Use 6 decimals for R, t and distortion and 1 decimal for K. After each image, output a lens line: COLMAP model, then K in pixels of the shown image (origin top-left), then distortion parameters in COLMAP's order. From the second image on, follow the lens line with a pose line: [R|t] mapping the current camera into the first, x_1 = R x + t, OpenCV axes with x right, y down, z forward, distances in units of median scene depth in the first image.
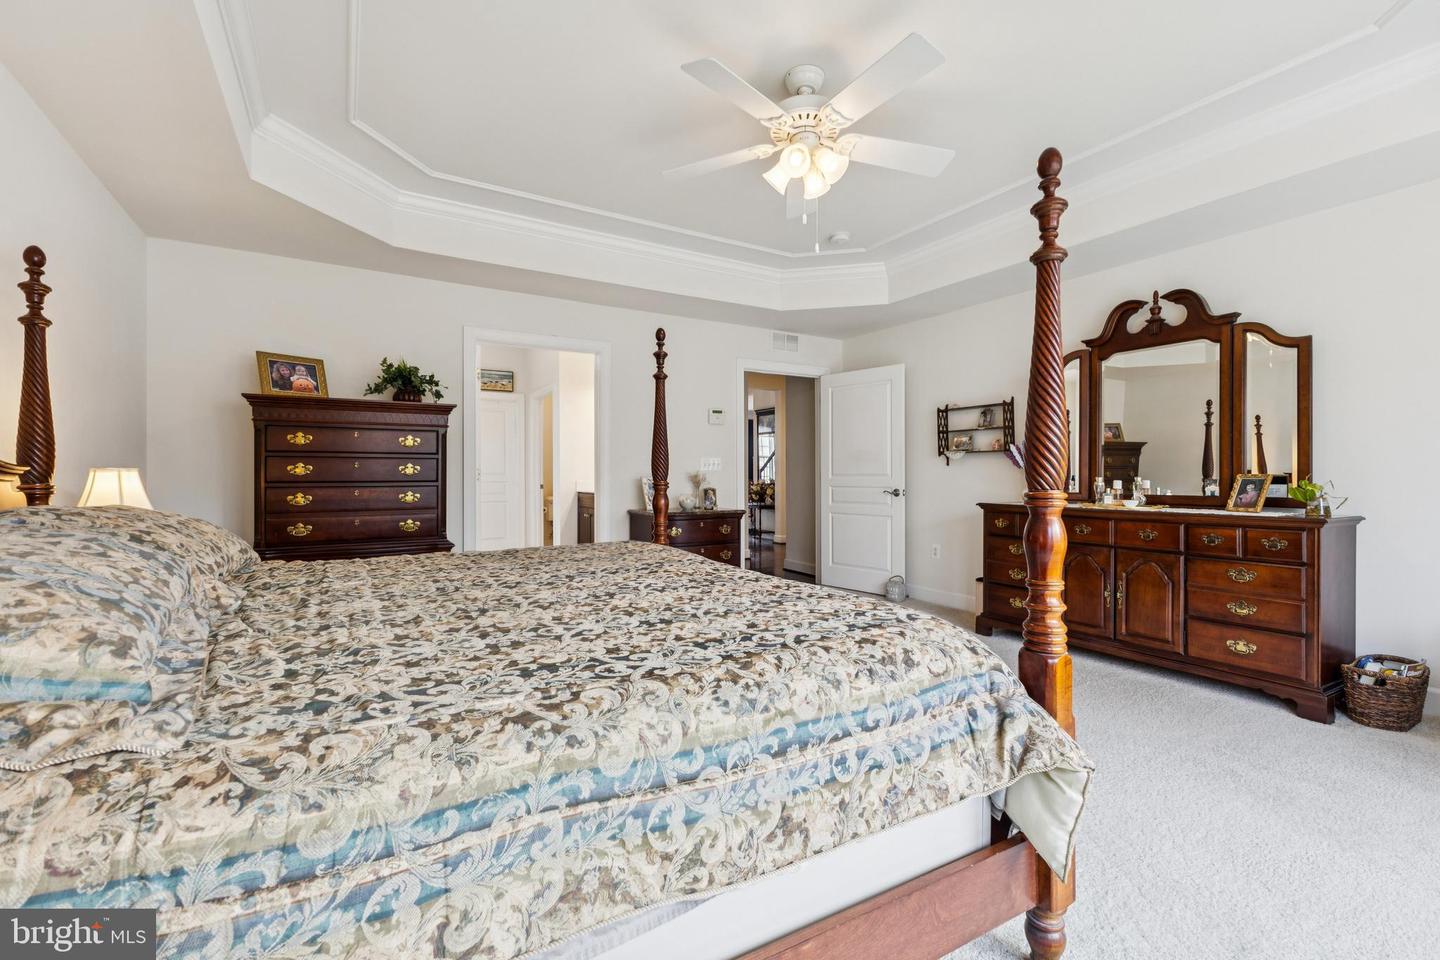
lens RADIAL K [[624.7, 0, 717.6], [0, 624.7, 475.5], [0, 0, 1]] dist [0.021063, 0.000570]
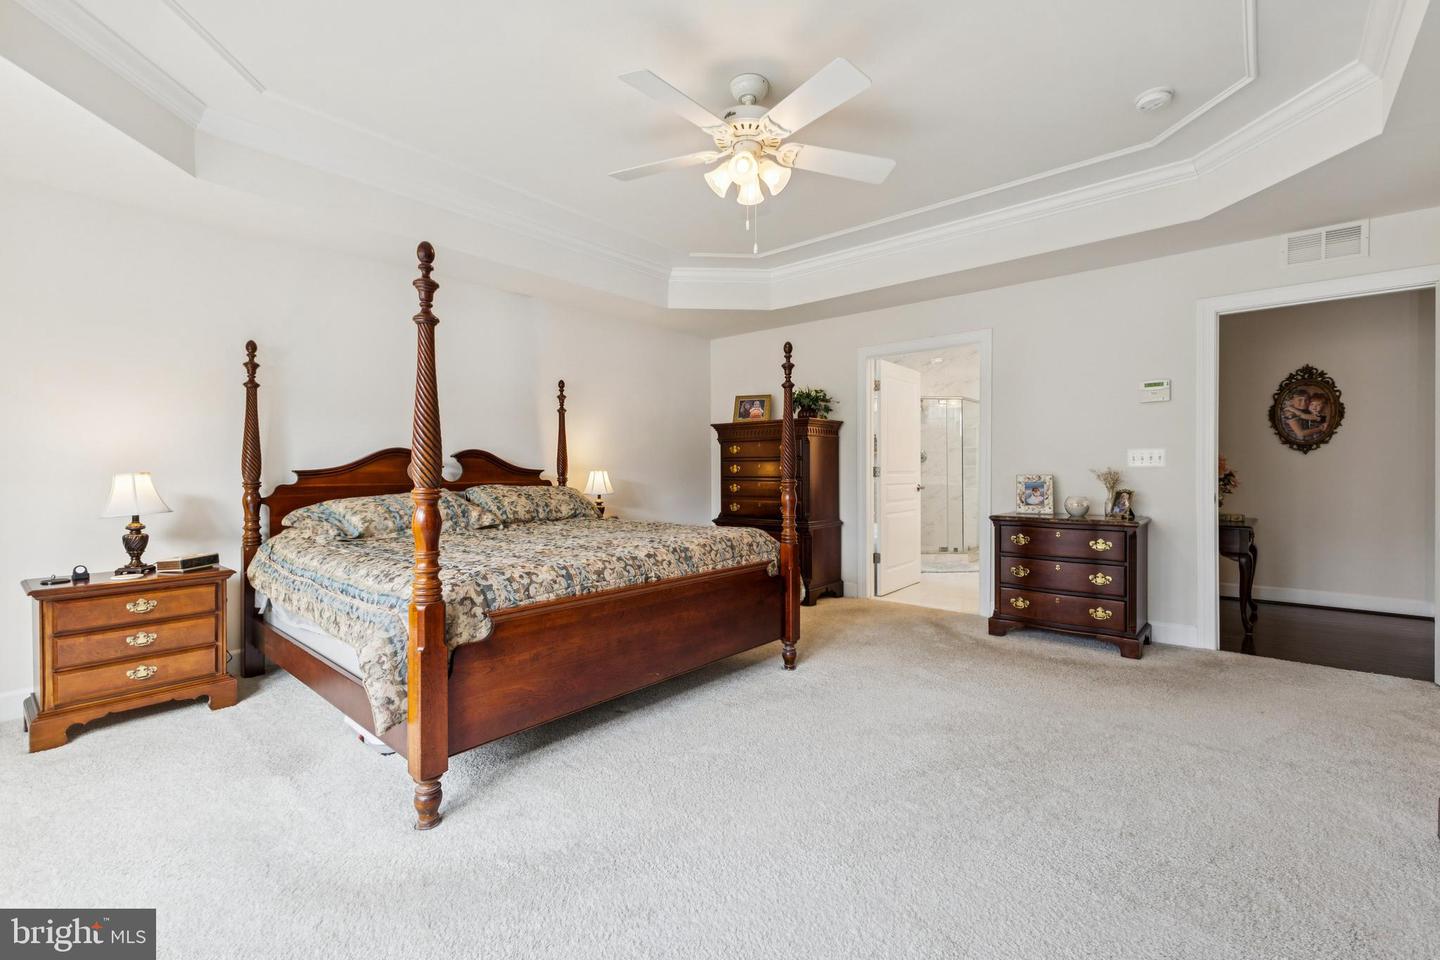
lens RADIAL K [[624.7, 0, 724.7], [0, 624.7, 474.2], [0, 0, 1]] dist [0.021063, 0.000570]
pose [[0.327690, 0.003684, -0.944778, 0.674387], [-0.000138, 0.999993, 0.003851, -0.002275], [0.944785, -0.001132, 0.327688, 0.384111]]
